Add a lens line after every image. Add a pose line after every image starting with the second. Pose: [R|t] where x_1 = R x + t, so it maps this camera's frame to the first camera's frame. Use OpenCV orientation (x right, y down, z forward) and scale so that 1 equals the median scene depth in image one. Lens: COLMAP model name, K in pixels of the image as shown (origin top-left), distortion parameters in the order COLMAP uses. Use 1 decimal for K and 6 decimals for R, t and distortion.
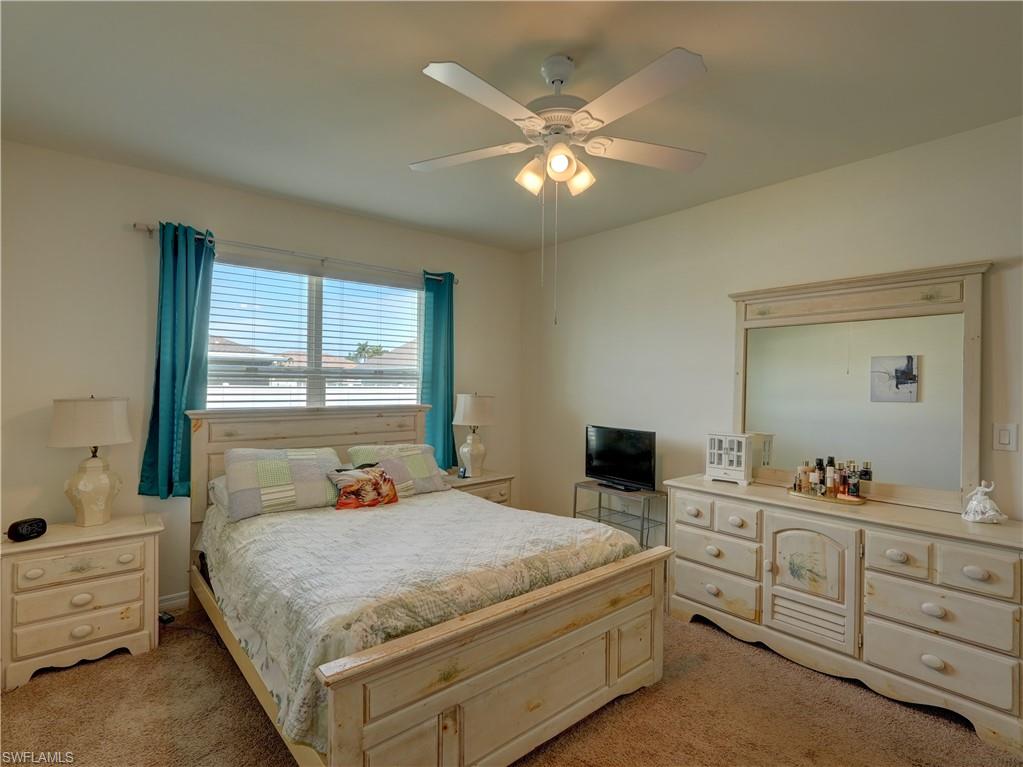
lens RADIAL K [[508.5, 0, 511.5], [0, 508.5, 383.5], [0, 0, 1]] dist [-0.004354, 0.001387]
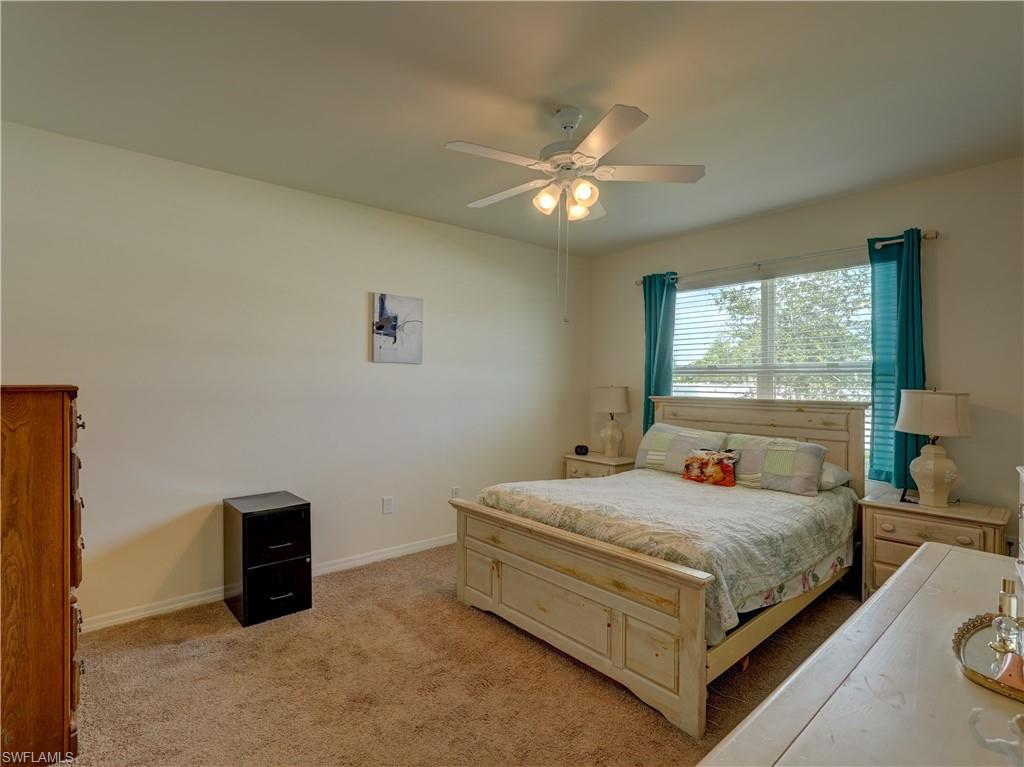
lens RADIAL K [[509.0, 0, 512.0], [0, 509.0, 383.5], [0, 0, 1]] dist [-0.004354, 0.001387]
pose [[0.005858, -0.007848, -0.999952, 0.939686], [-0.007347, 0.999942, -0.007891, 0.032924], [0.999956, 0.007393, 0.005800, 0.608418]]
